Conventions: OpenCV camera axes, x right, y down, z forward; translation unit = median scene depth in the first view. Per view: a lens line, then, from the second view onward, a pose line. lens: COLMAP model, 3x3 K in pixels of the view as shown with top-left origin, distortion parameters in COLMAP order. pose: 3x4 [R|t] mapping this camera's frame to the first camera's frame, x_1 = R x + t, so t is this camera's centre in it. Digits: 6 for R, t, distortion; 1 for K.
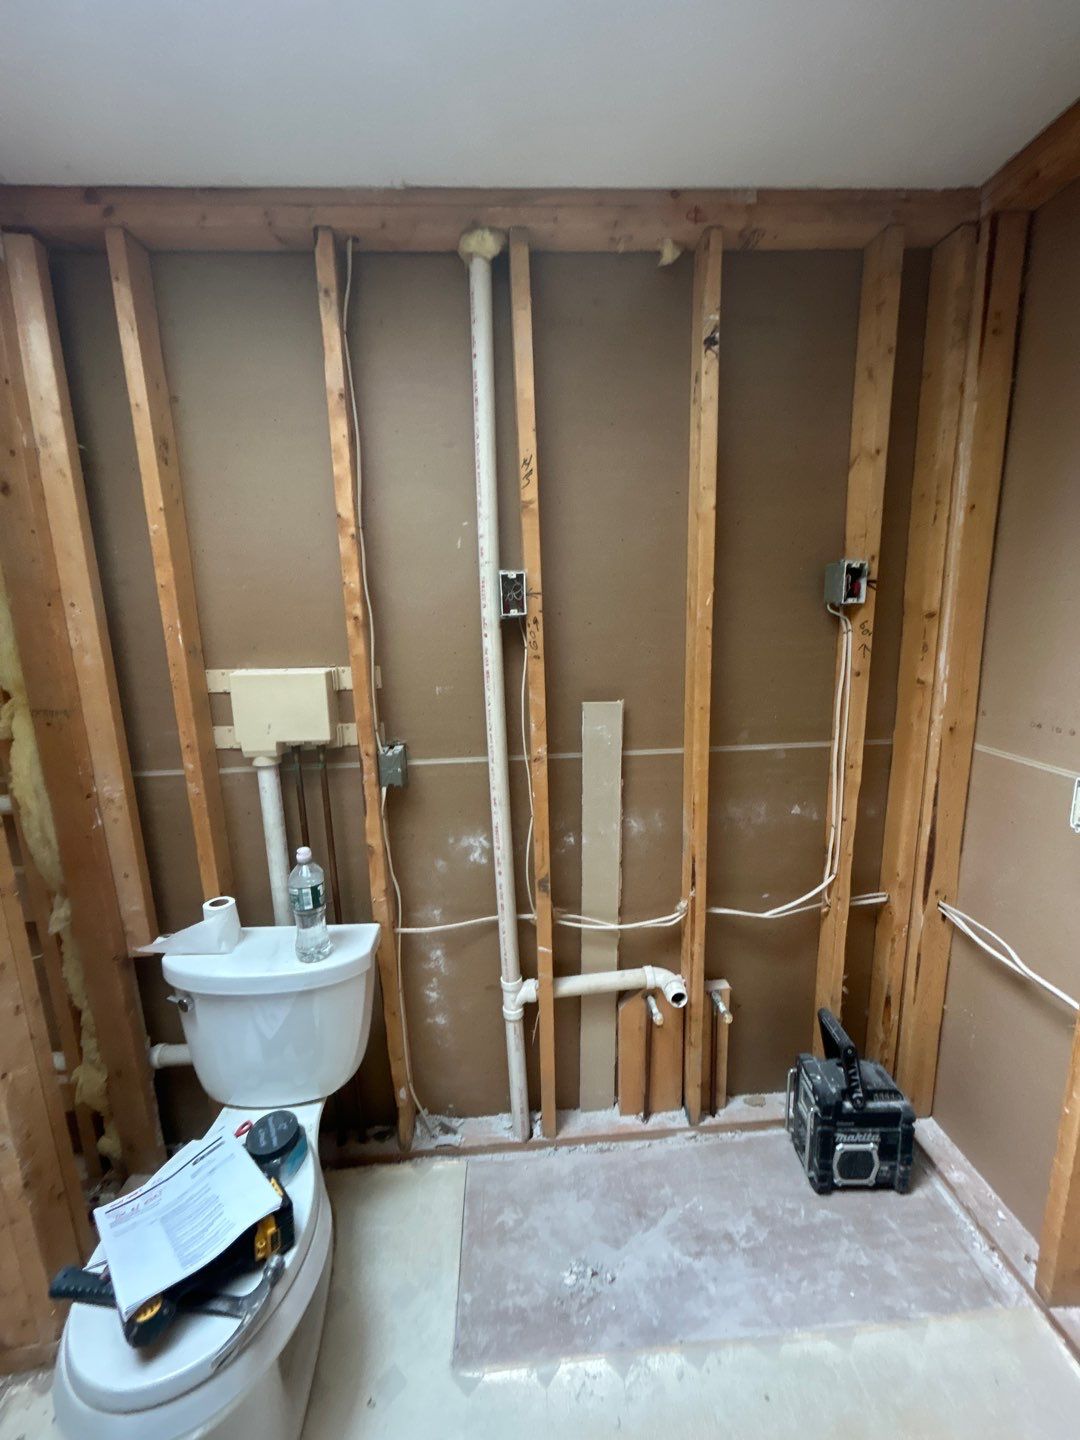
lens RADIAL K [[583.3, 0, 540.1], [0, 583.3, 716.5], [0, 0, 1]] dist [-0.001324, 0.000966]
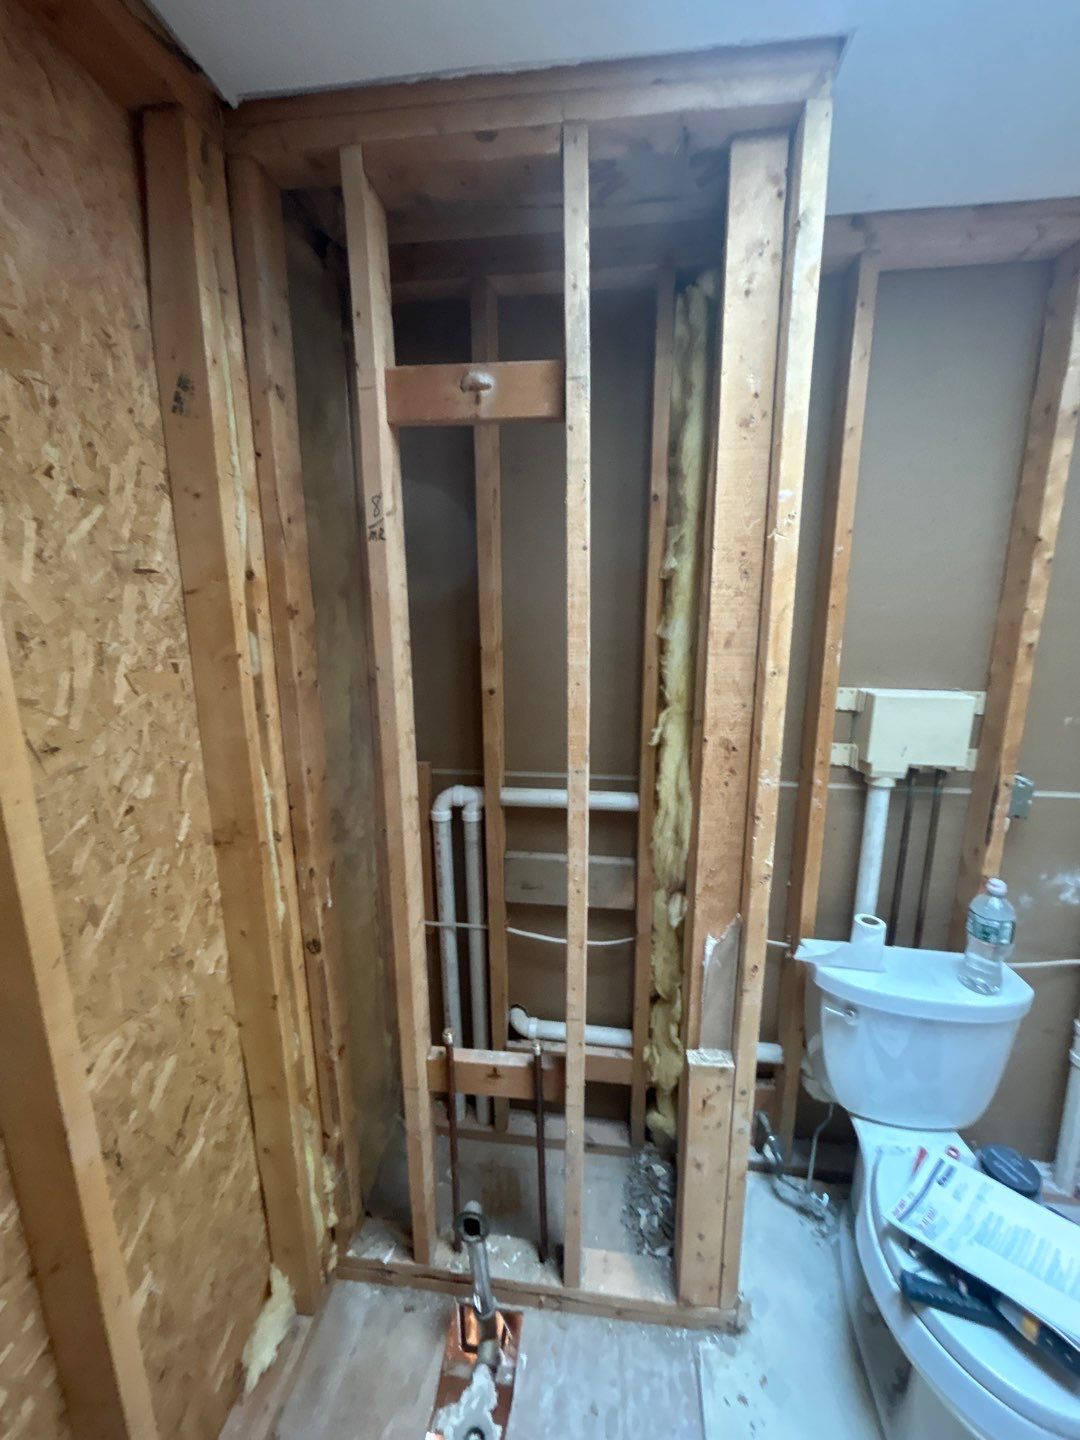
lens RADIAL K [[583.3, 0, 540.9], [0, 583.3, 717.4], [0, 0, 1]] dist [-0.001324, 0.000966]
pose [[0.982121, 0.065136, -0.176622, -0.875630], [-0.061065, 0.997730, 0.028395, -0.026122], [0.178071, -0.017102, 0.983869, -0.087620]]
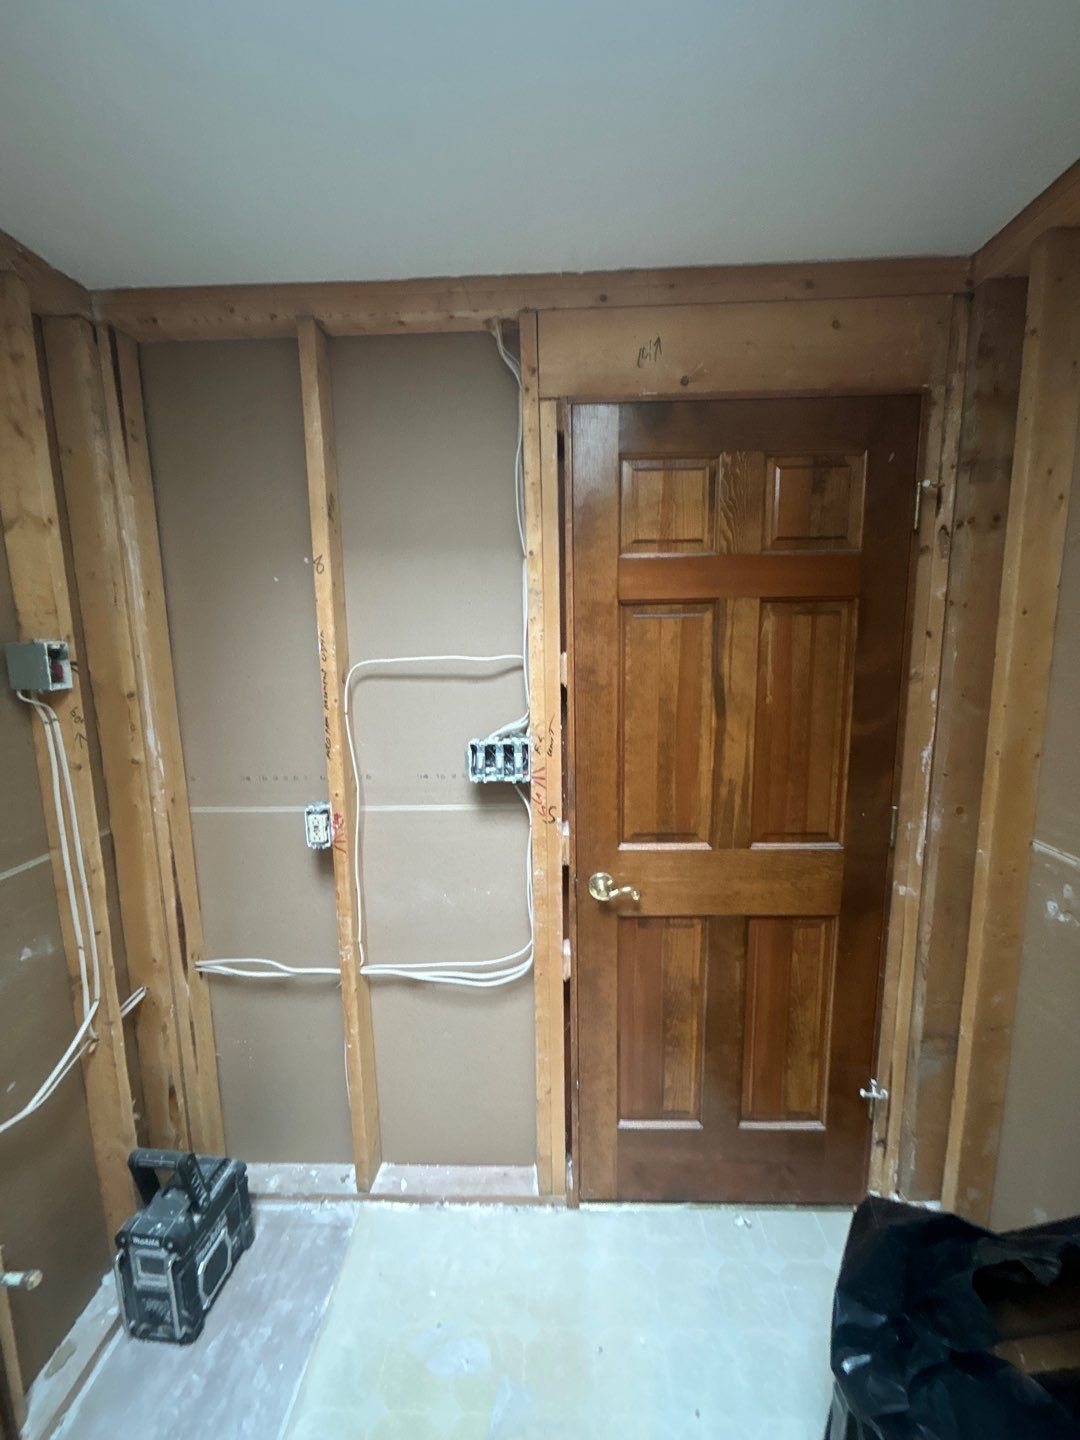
lens RADIAL K [[583.3, 0, 539.6], [0, 583.3, 717.6], [0, 0, 1]] dist [-0.001324, 0.000966]
pose [[0.093188, -0.115371, 0.988942, -0.251065], [0.200811, 0.975030, 0.094825, -0.090504], [-0.975188, 0.189754, 0.114029, 0.212775]]
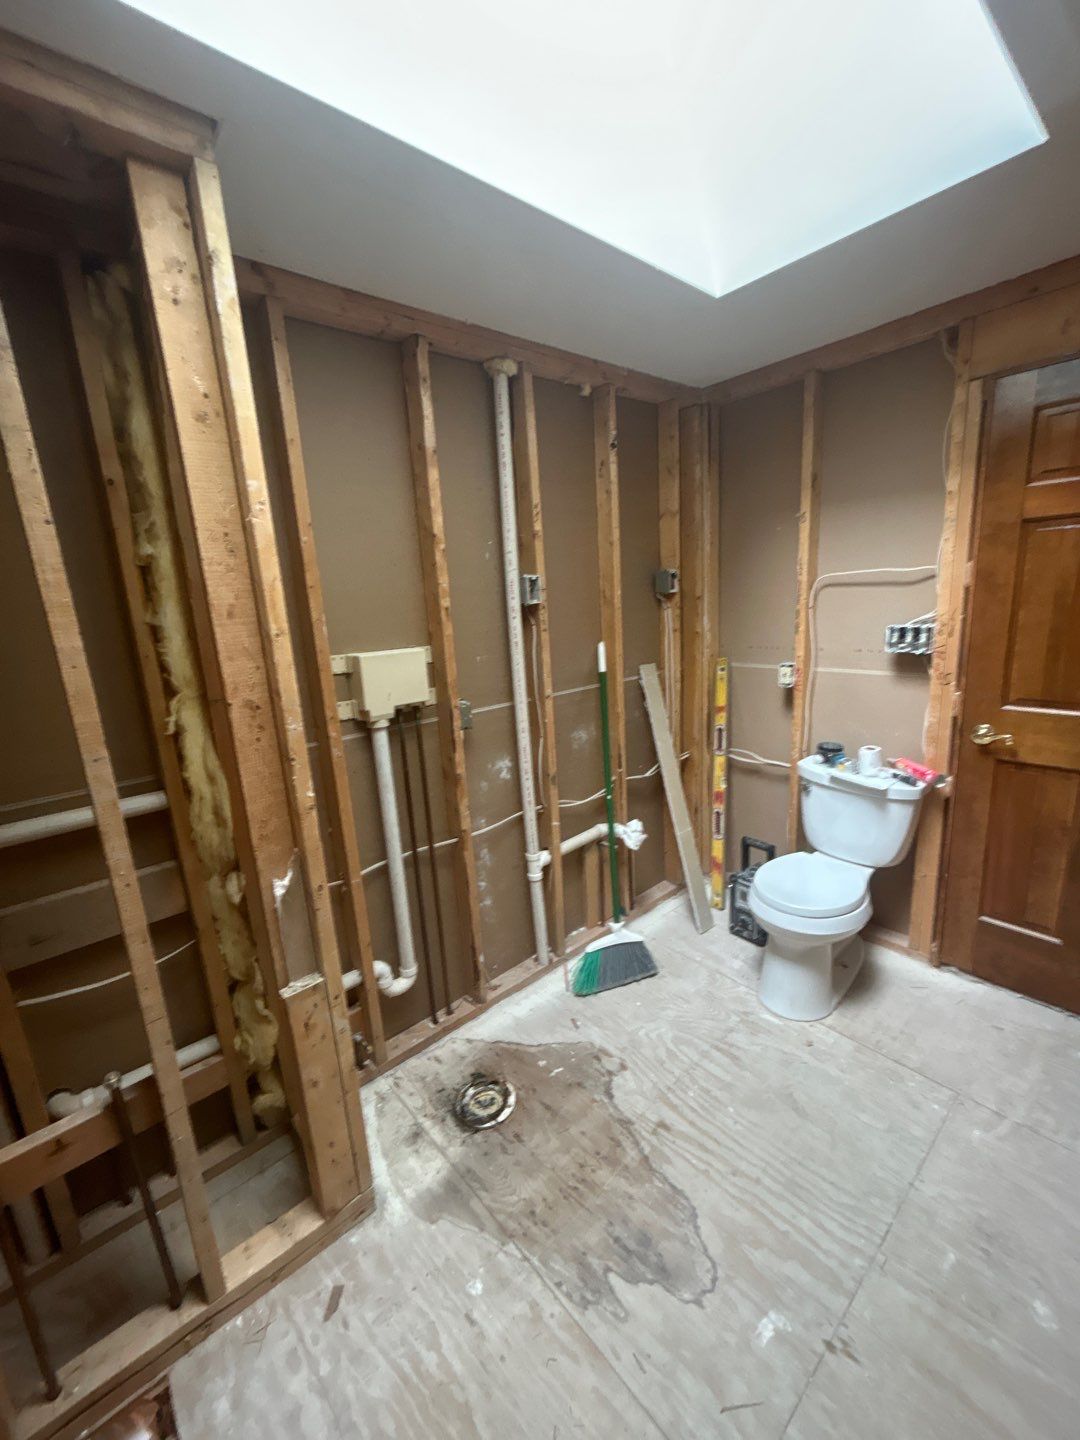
lens RADIAL K [[583.3, 0, 540.9], [0, 583.3, 717.8], [0, 0, 1]] dist [-0.001324, 0.000966]
pose [[0.796999, -0.143839, 0.586603, -0.934242], [0.147155, 0.988205, 0.042379, 0.060427], [-0.585780, 0.052546, 0.808765, -0.235322]]
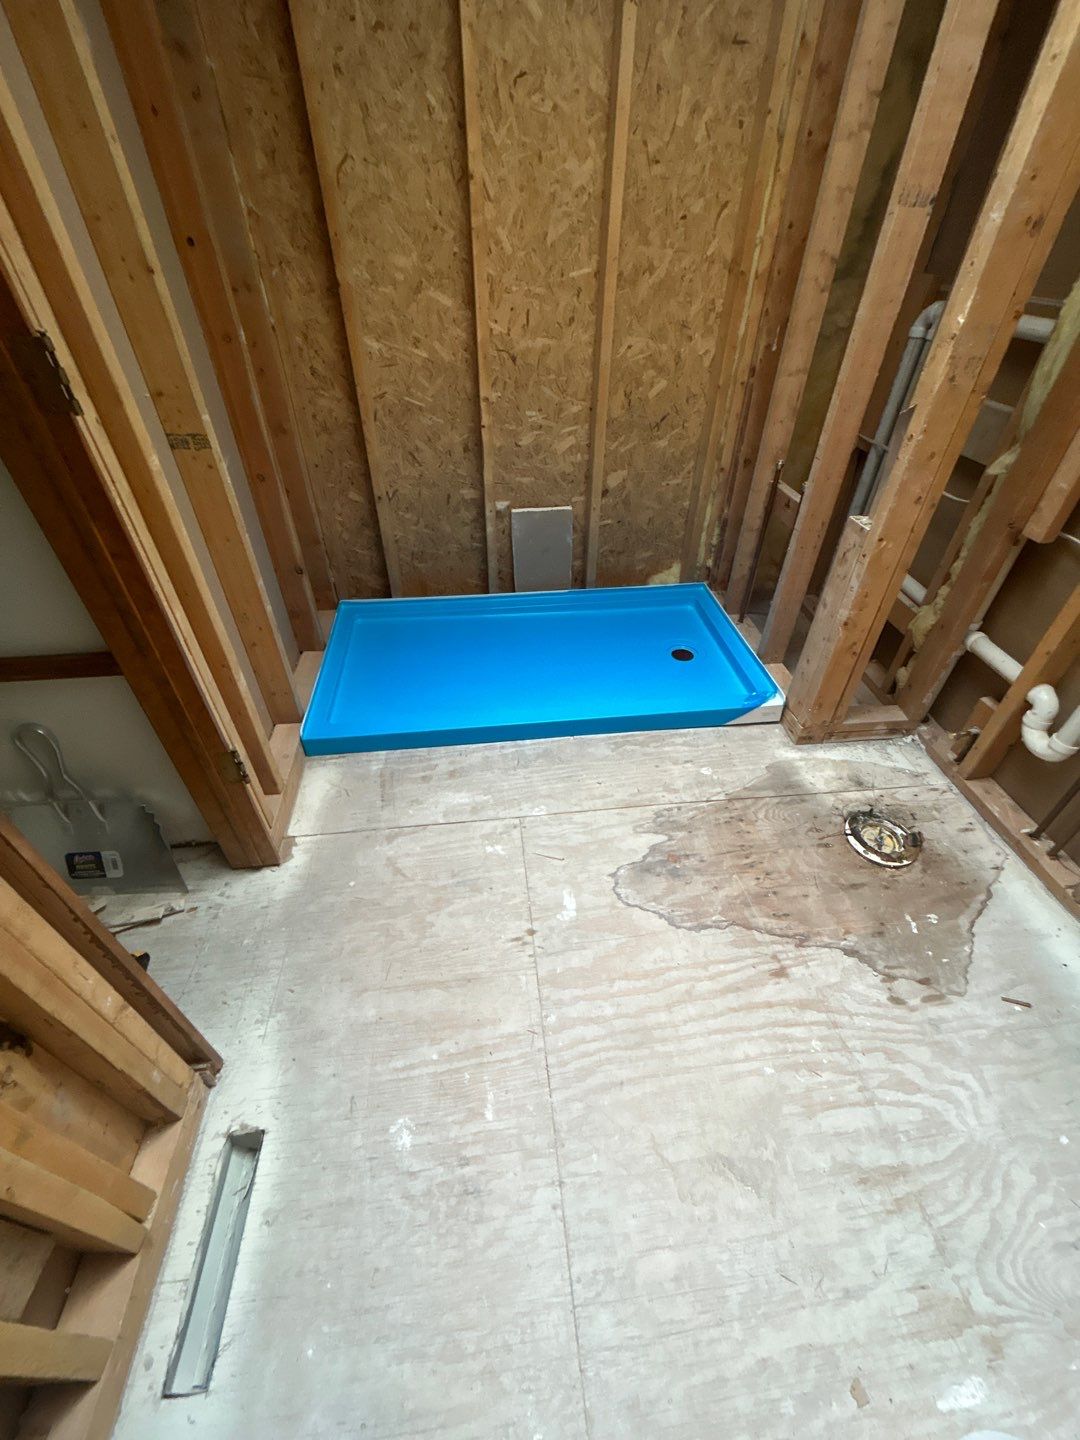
lens RADIAL K [[583.3, 0, 539.9], [0, 583.3, 718.0], [0, 0, 1]] dist [-0.001324, 0.000966]
pose [[0.045935, 0.667715, -0.742999, 0.221004], [-0.190521, 0.735987, 0.649635, 0.154143], [0.980608, 0.111716, 0.161021, 0.059361]]
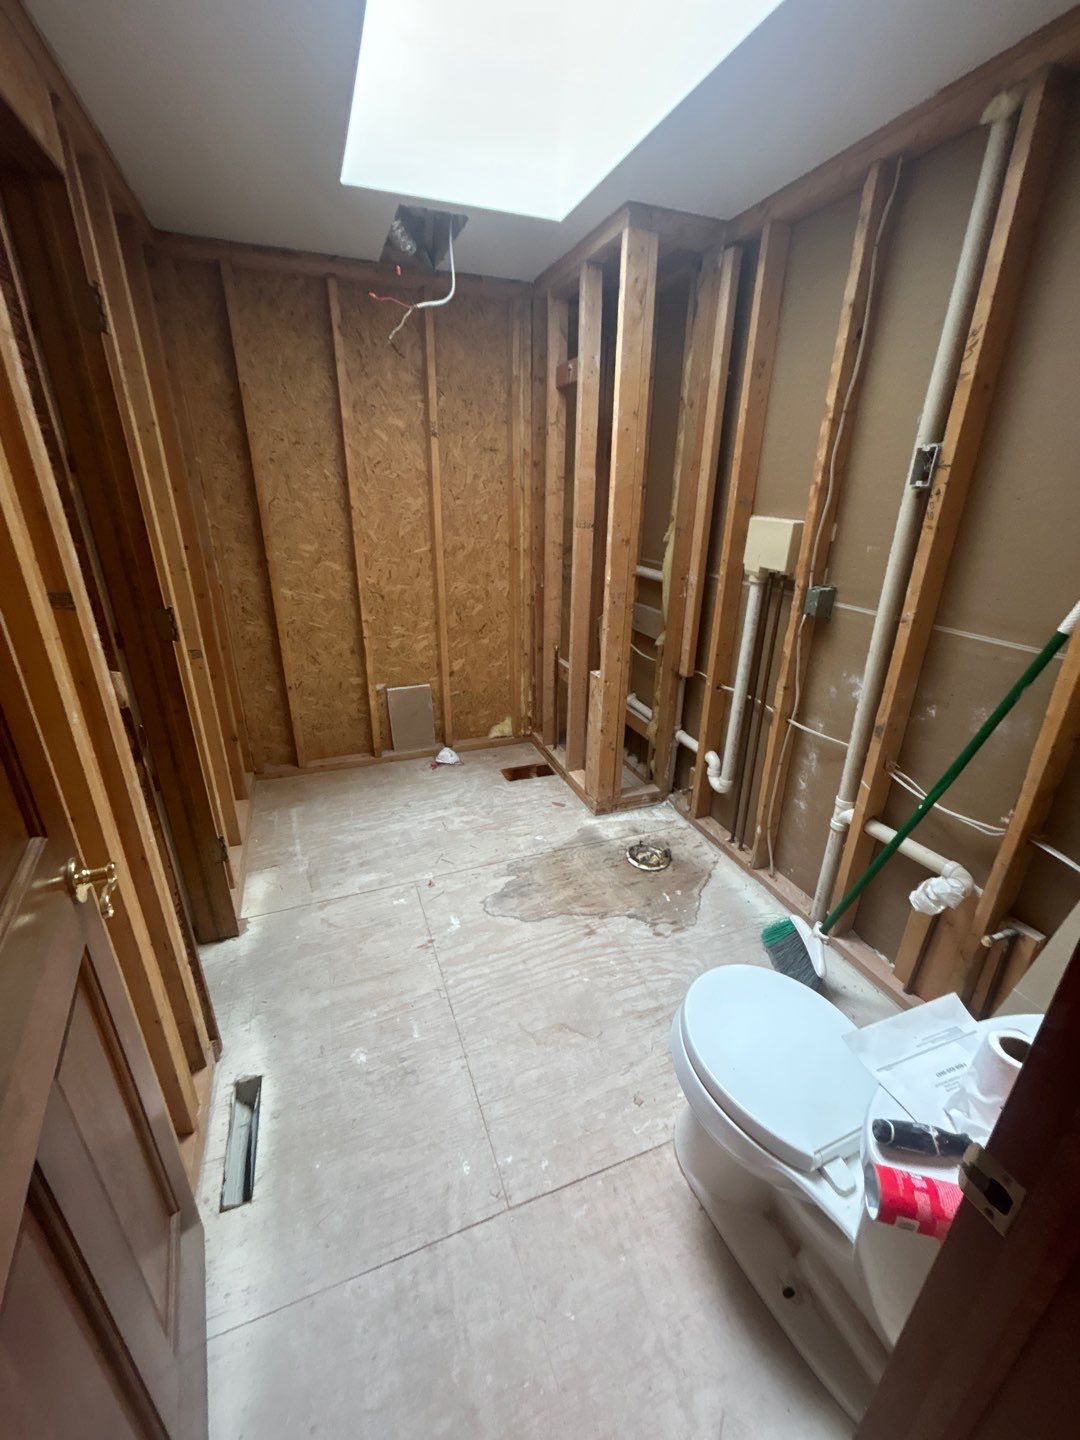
lens RADIAL K [[583.3, 0, 539.9], [0, 583.3, 718.5], [0, 0, 1]] dist [-0.001324, 0.000966]
pose [[0.294265, 0.387221, -0.873766, 0.853569], [-0.196419, 0.919232, 0.341220, -0.000570], [0.935322, 0.071215, 0.346556, -0.044916]]
